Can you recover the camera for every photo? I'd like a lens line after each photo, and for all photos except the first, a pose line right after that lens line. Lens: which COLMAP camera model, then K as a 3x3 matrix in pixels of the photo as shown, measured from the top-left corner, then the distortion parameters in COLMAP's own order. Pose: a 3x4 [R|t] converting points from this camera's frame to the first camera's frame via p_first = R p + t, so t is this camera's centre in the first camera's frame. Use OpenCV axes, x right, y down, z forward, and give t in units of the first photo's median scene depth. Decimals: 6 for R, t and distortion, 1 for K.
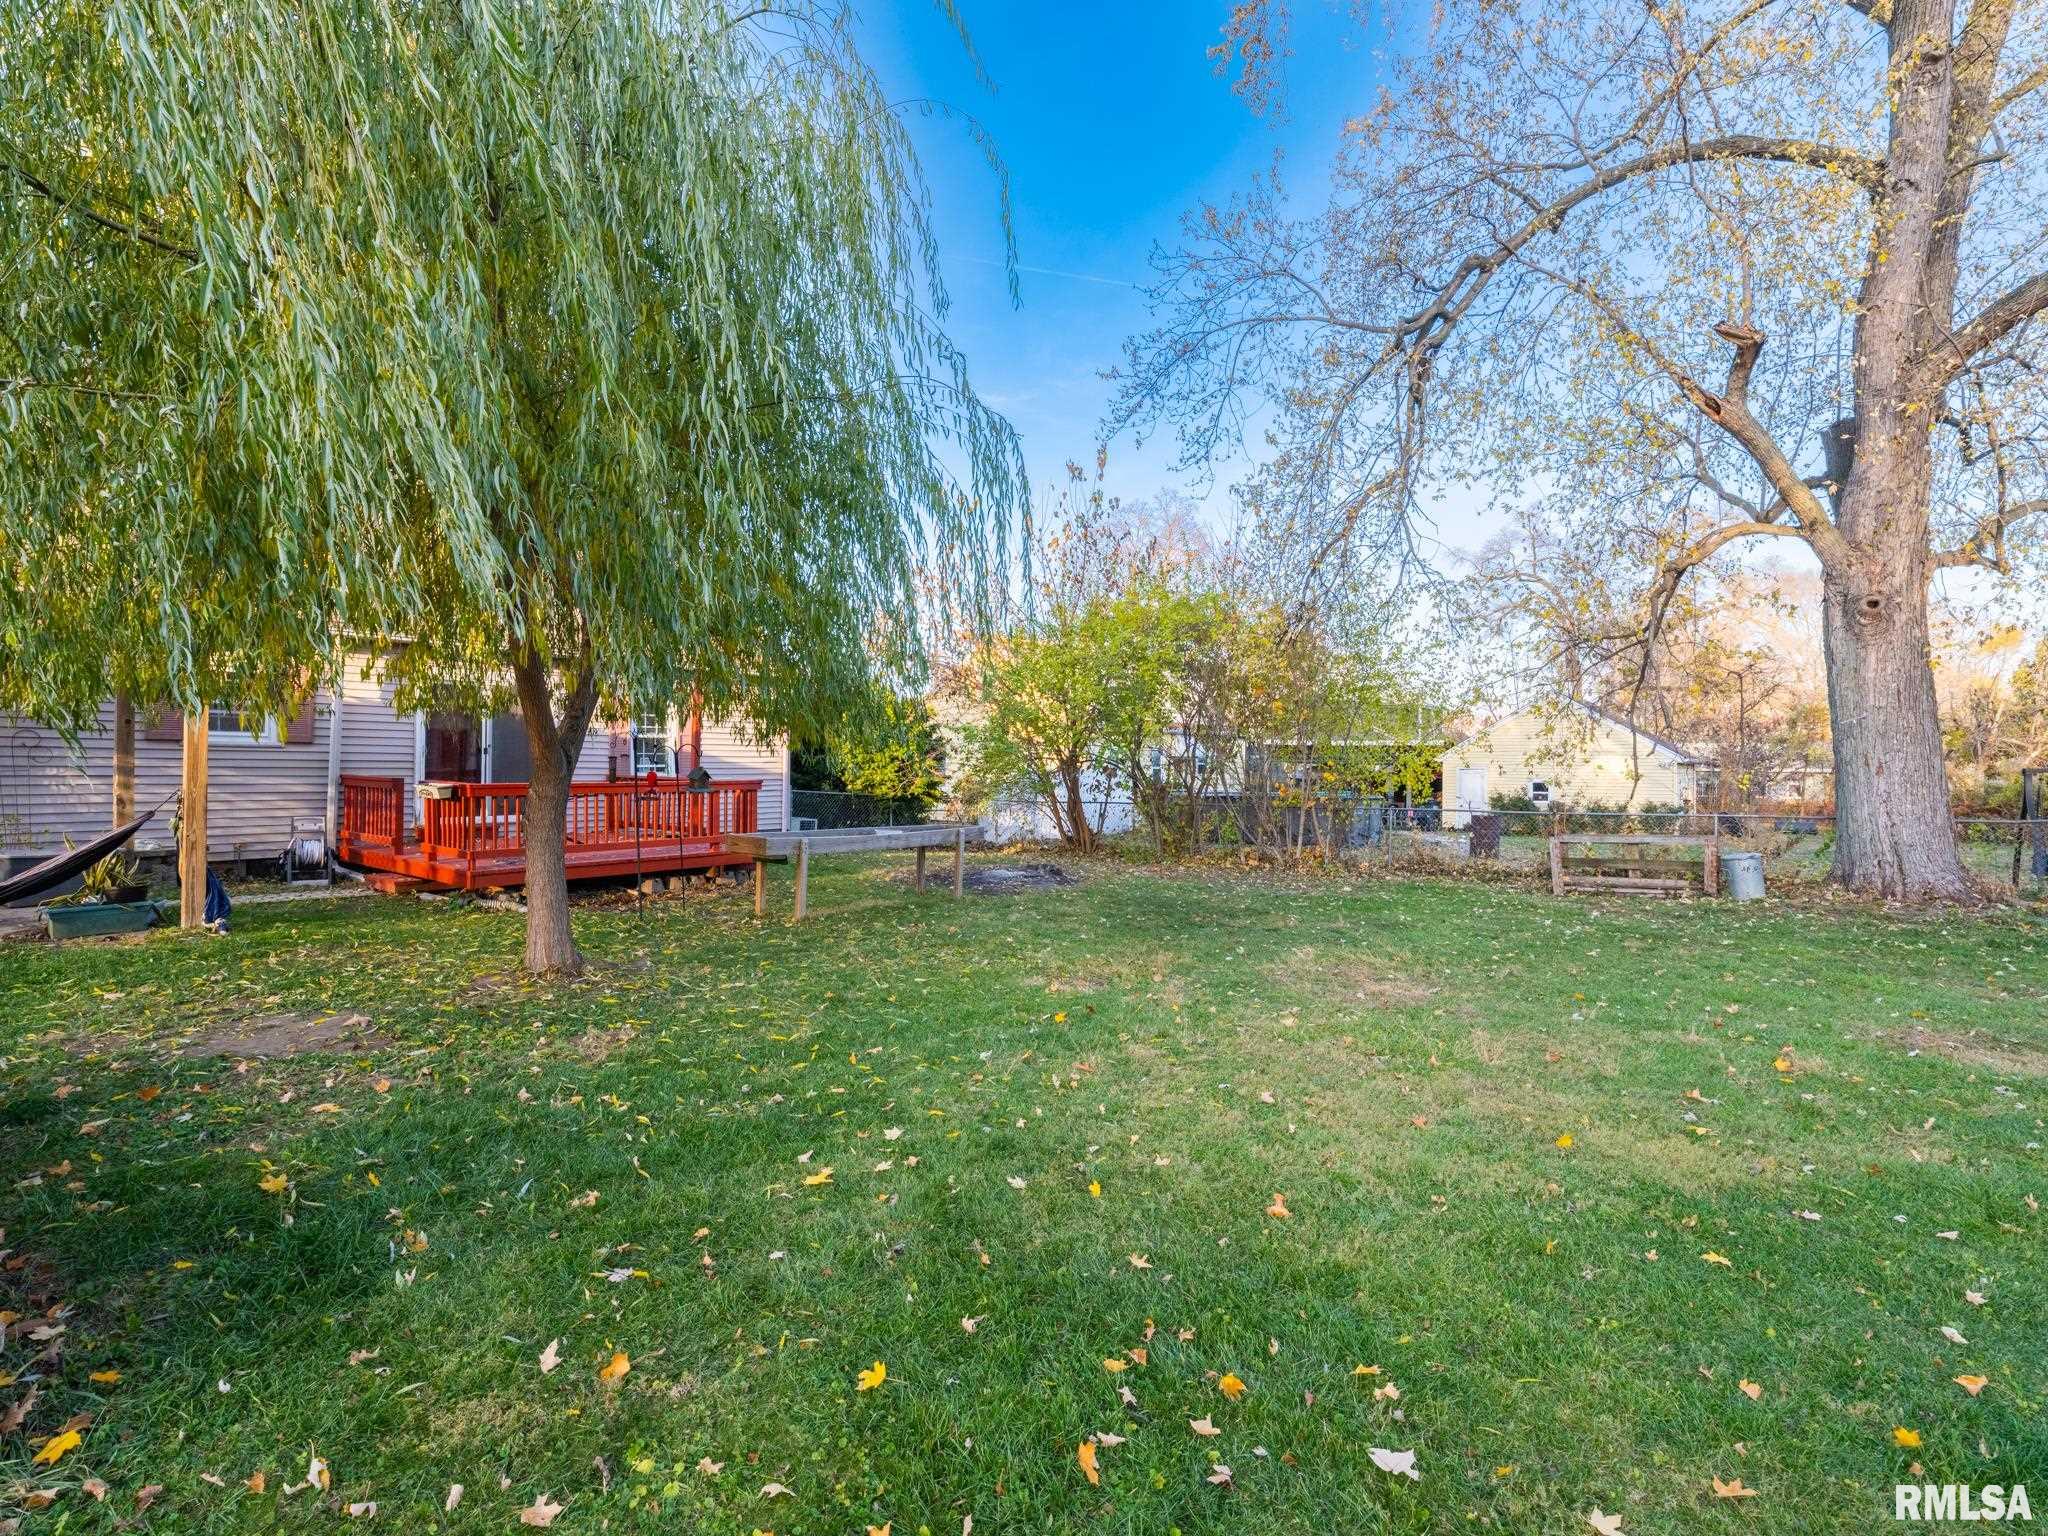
lens RADIAL K [[959.6, 0, 1017.6], [0, 959.6, 766.0], [0, 0, 1]] dist [-0.000810, -0.000490]
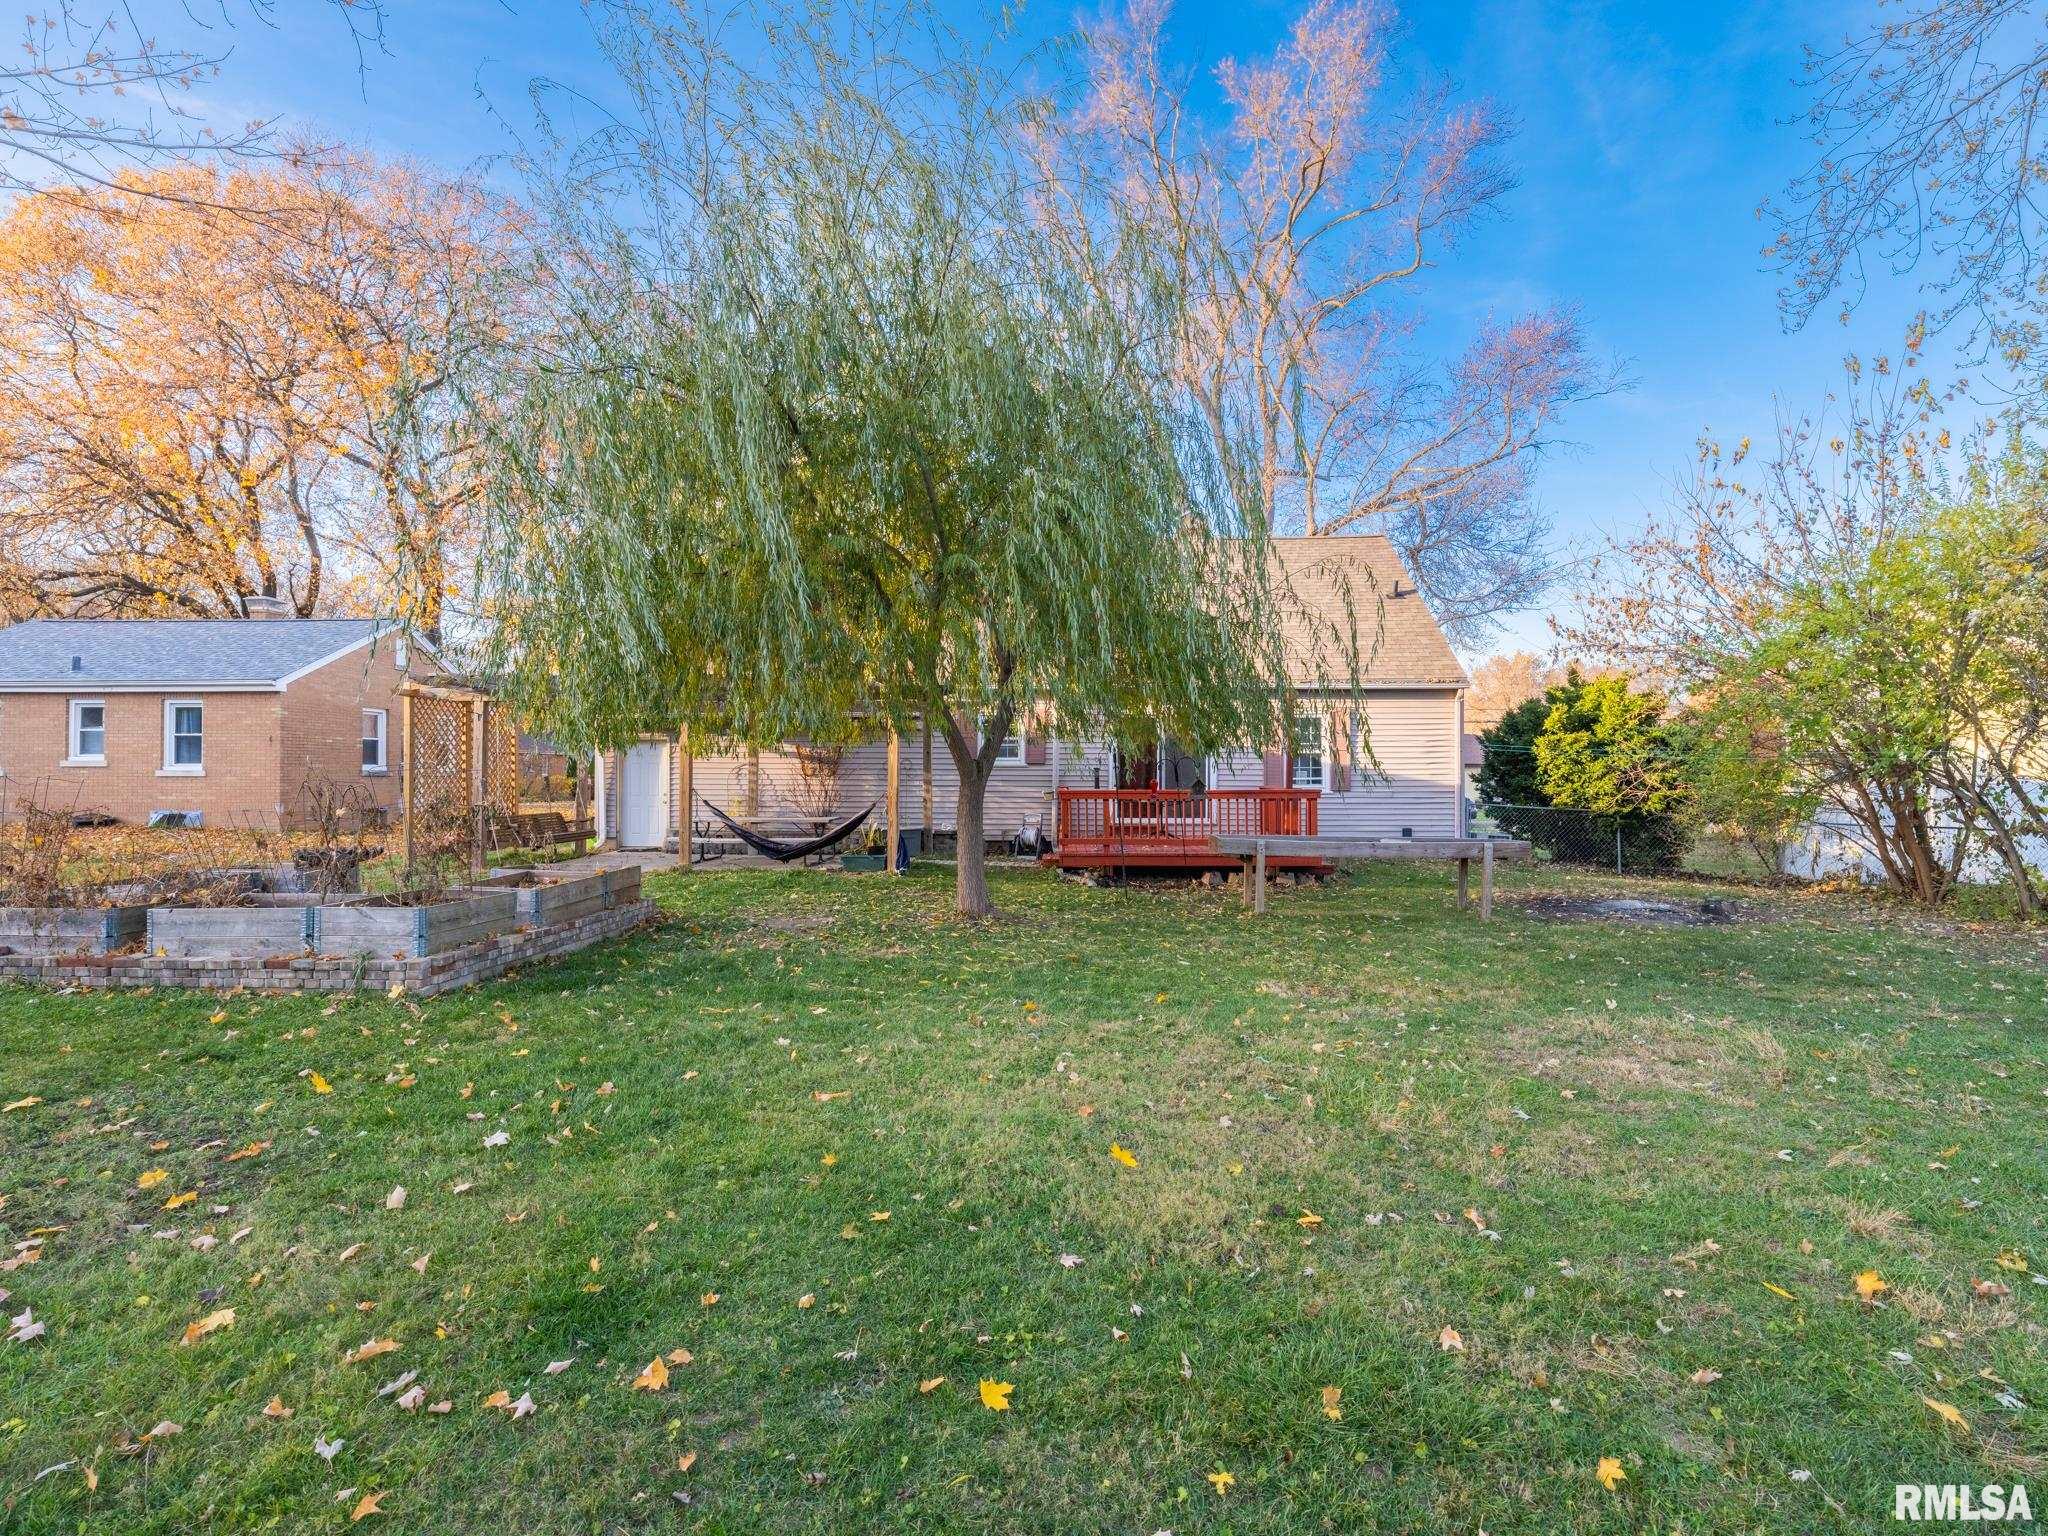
lens RADIAL K [[959.6, 0, 1017.6], [0, 959.6, 766.0], [0, 0, 1]] dist [-0.000810, -0.000490]
pose [[0.537297, -0.015087, -0.843258, 0.365199], [0.005808, 0.999882, -0.014189, -0.000431], [0.843373, 0.002726, 0.537321, 0.104589]]
